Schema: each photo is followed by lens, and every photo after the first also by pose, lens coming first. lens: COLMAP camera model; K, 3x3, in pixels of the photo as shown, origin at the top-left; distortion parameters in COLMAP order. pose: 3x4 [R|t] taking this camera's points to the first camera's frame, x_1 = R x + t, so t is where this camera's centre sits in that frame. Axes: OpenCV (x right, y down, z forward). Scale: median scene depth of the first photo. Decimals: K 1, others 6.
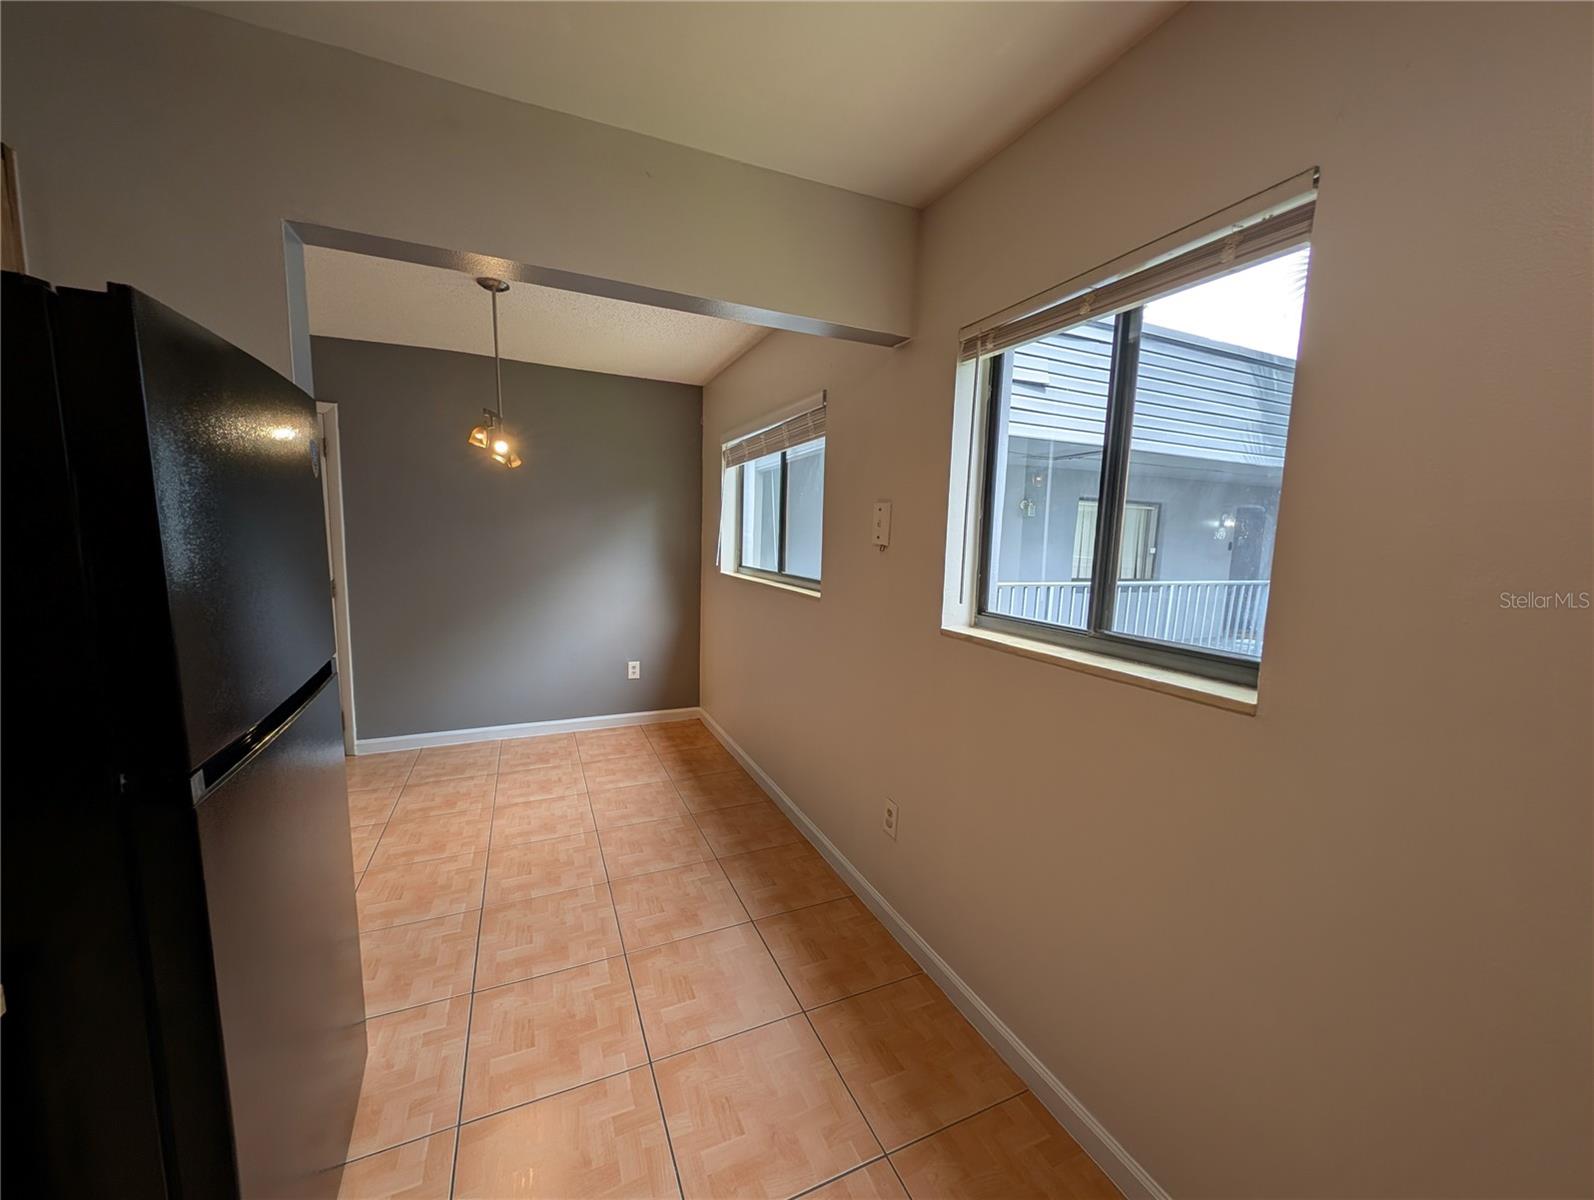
lens RADIAL K [[599.6, 0, 794.9], [0, 599.6, 607.0], [0, 0, 1]] dist [0.005197, -0.002680]
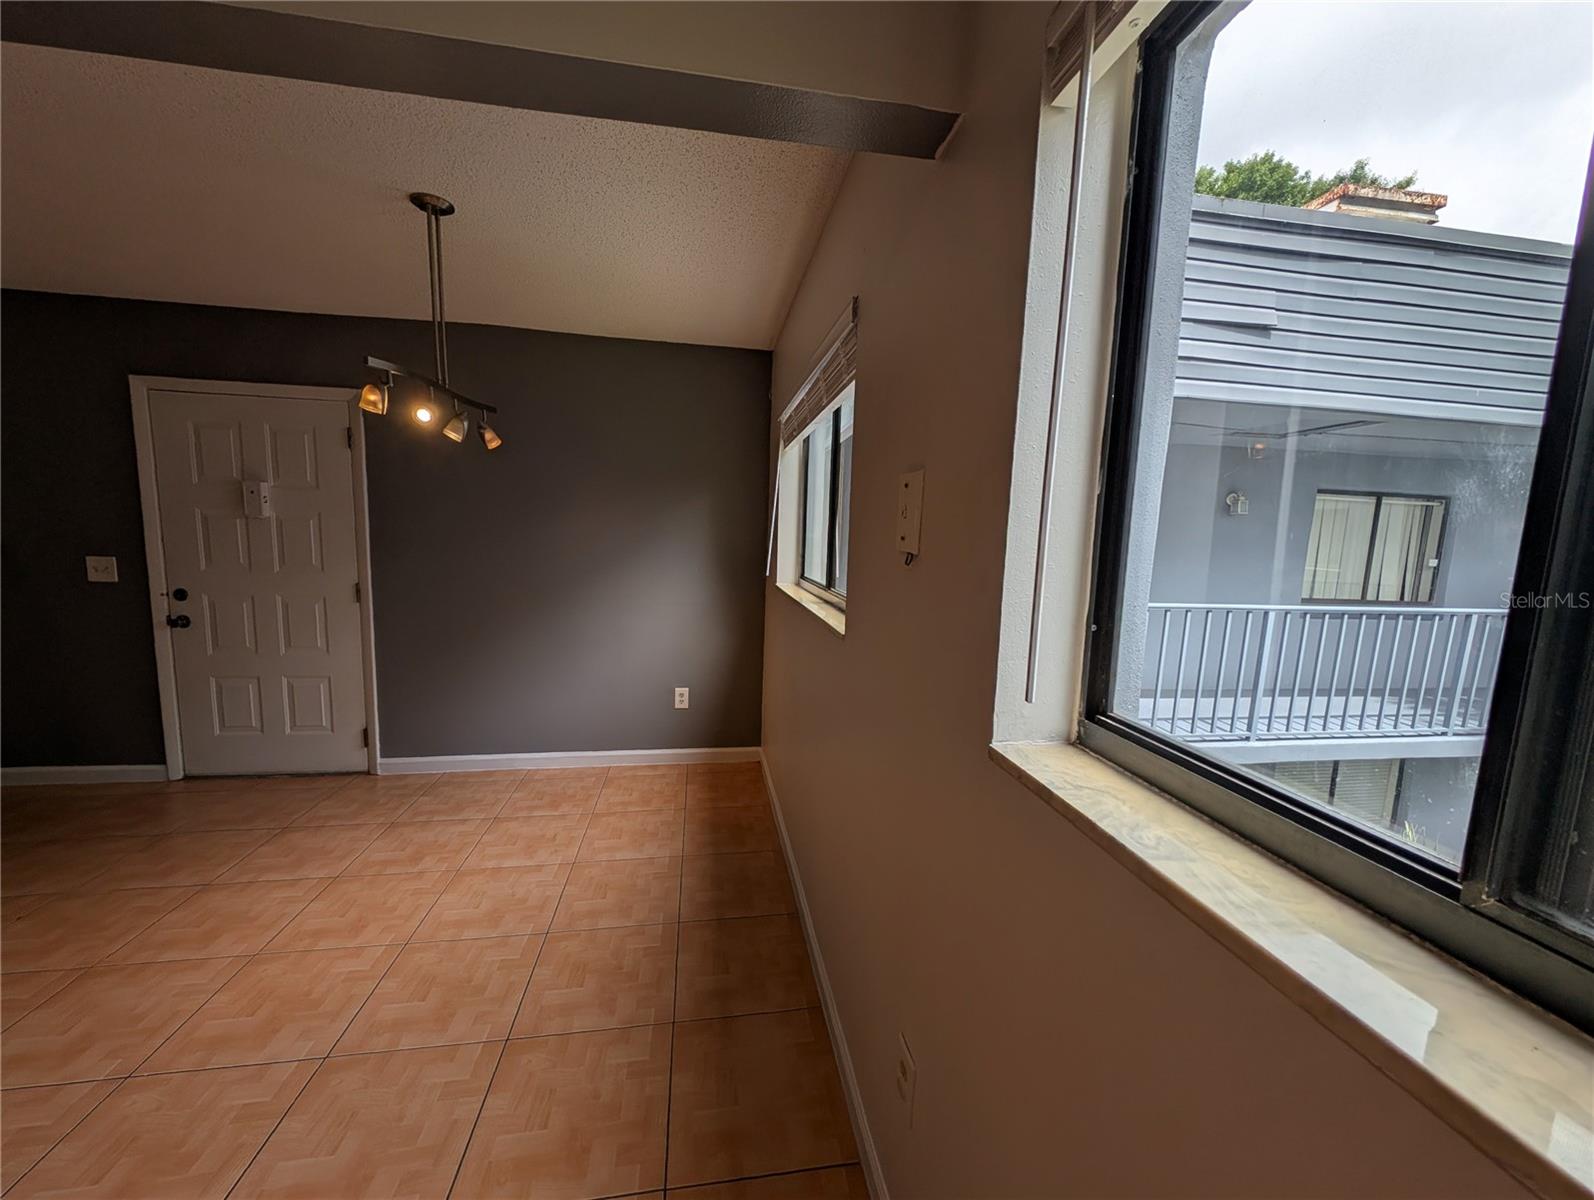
lens RADIAL K [[599.6, 0, 794.8], [0, 599.6, 608.5], [0, 0, 1]] dist [0.005197, -0.002680]
pose [[0.965933, 0.035294, -0.256375, 0.123868], [-0.036248, 0.999342, 0.001007, -0.034644], [0.256242, 0.008320, 0.966577, 0.312664]]
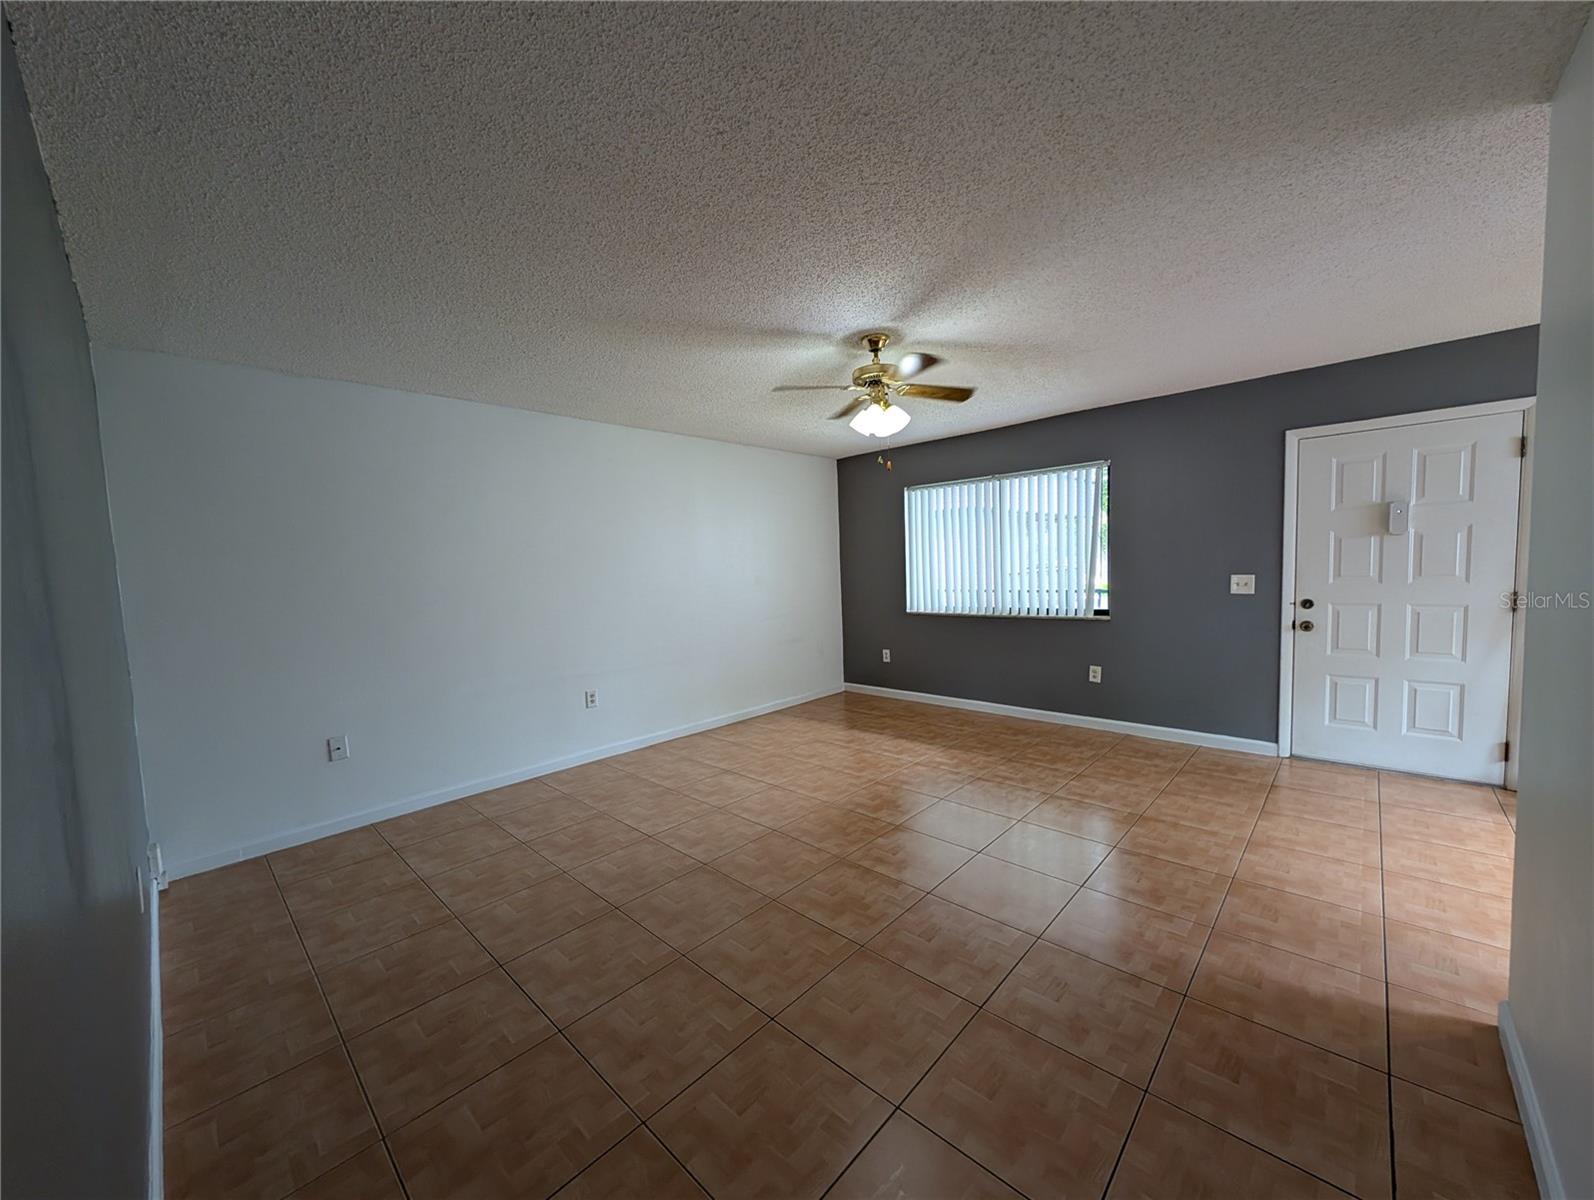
lens RADIAL K [[599.6, 0, 796.0], [0, 599.6, 610.4], [0, 0, 1]] dist [0.005197, -0.002680]
pose [[0.378951, 0.028644, -0.924973, -0.375784], [-0.061275, 0.998104, 0.005805, 0.046805], [0.923386, 0.054478, 0.379988, -0.369268]]
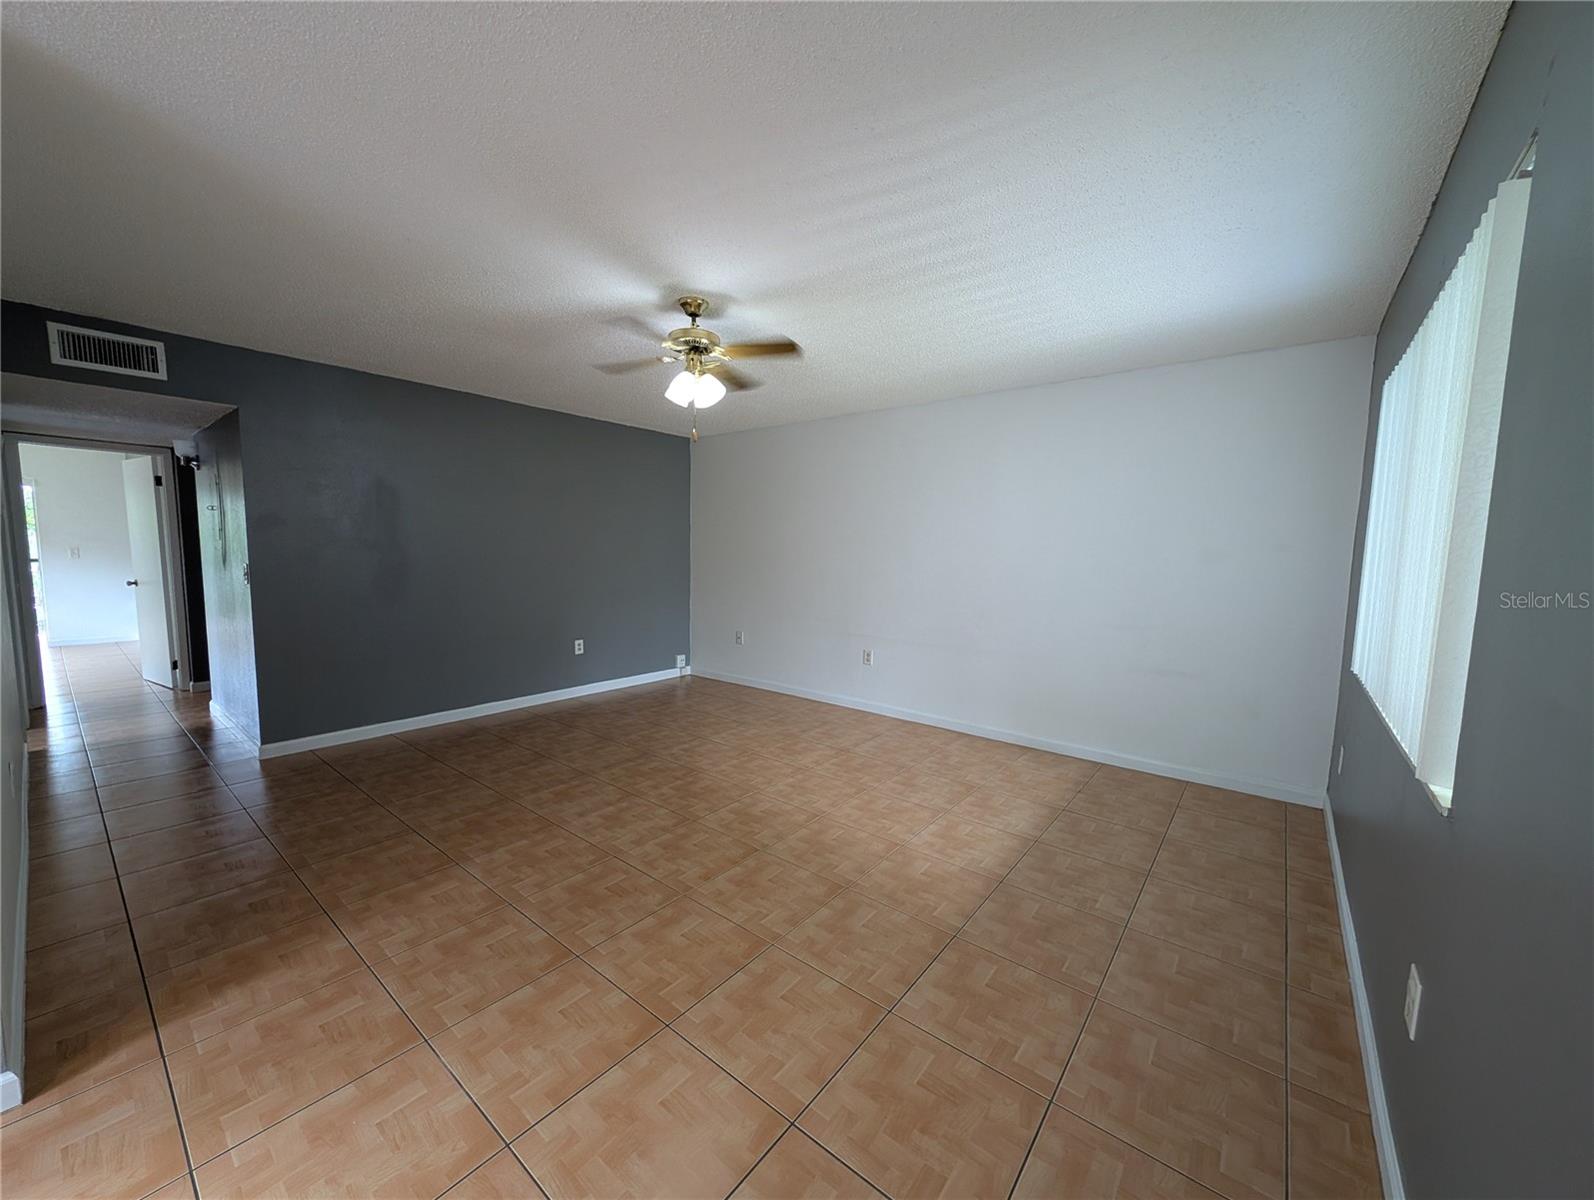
lens RADIAL K [[599.6, 0, 800.9], [0, 599.6, 616.3], [0, 0, 1]] dist [0.005197, -0.002680]
pose [[-0.884028, 0.003693, -0.467420, -0.912339], [-0.102646, 0.974027, 0.201829, -0.117442], [0.456025, 0.226401, -0.860688, 0.958014]]
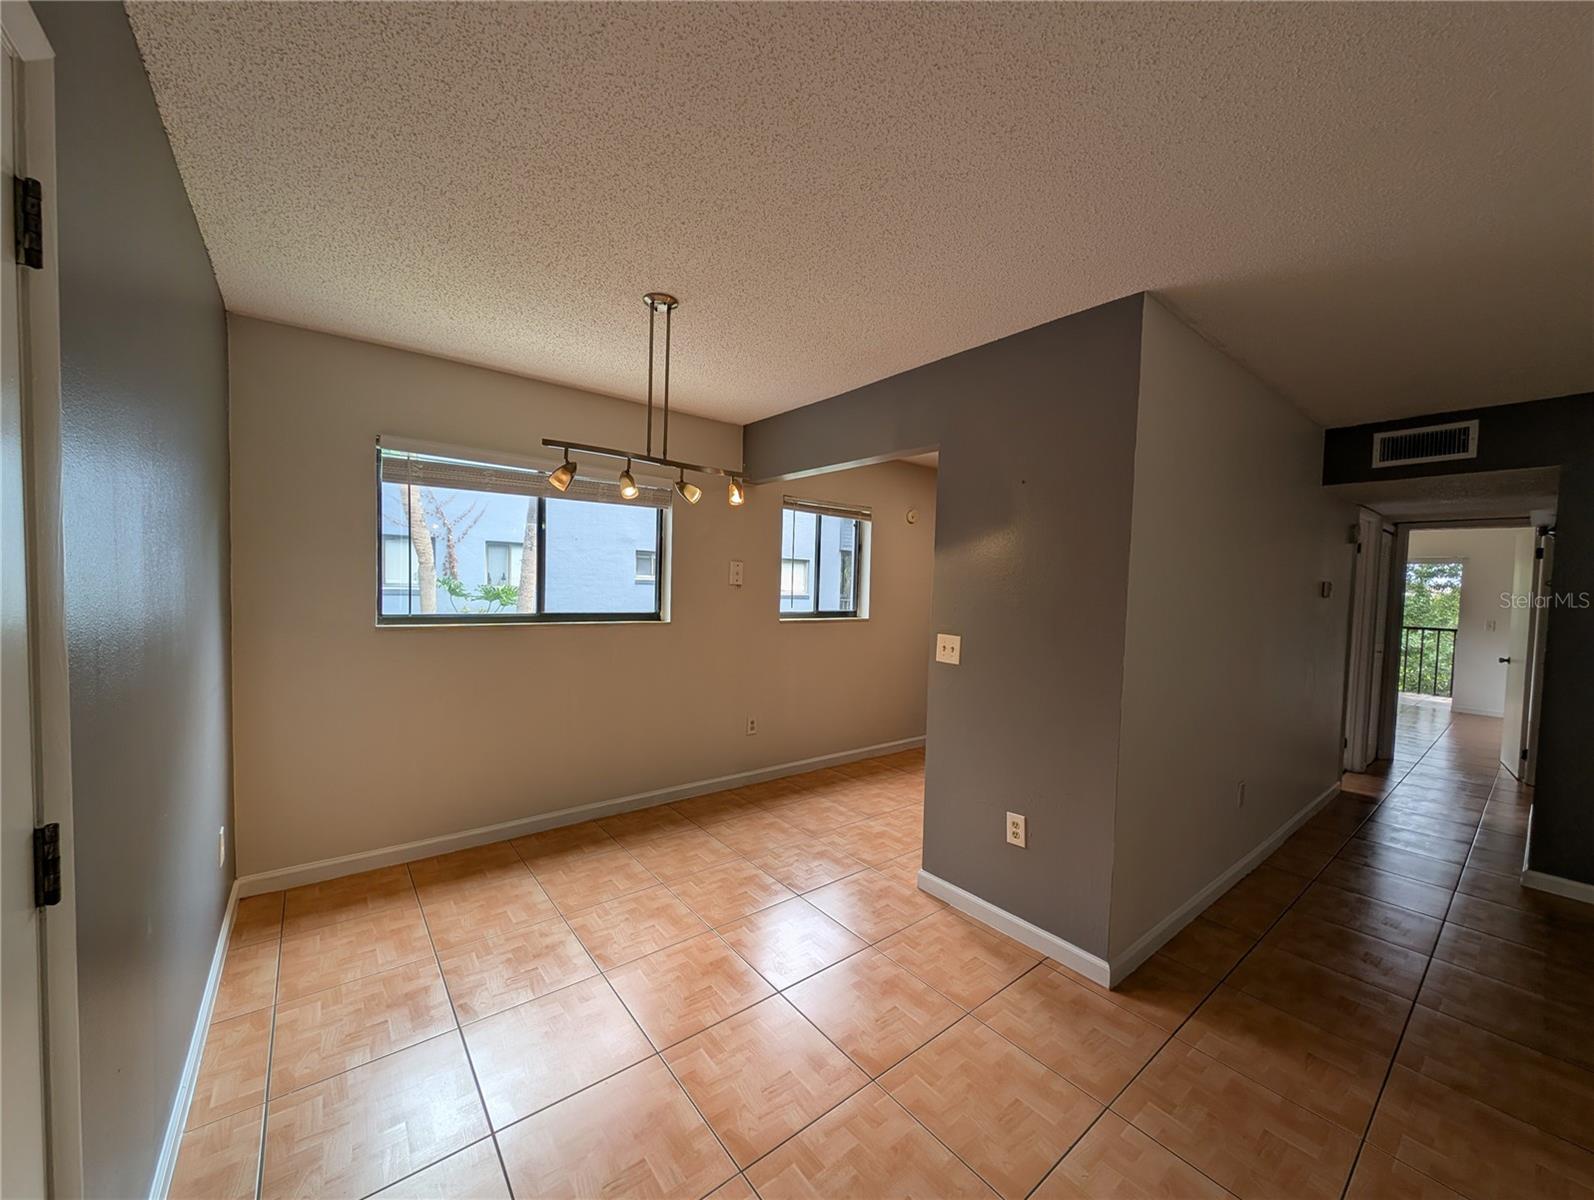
lens RADIAL K [[599.6, 0, 791.5], [0, 599.6, 613.2], [0, 0, 1]] dist [0.005197, -0.002680]
pose [[-0.240305, -0.085625, 0.966914, -1.134055], [0.083482, 0.990588, 0.108469, -0.136723], [-0.967101, 0.106785, -0.230895, 0.852319]]
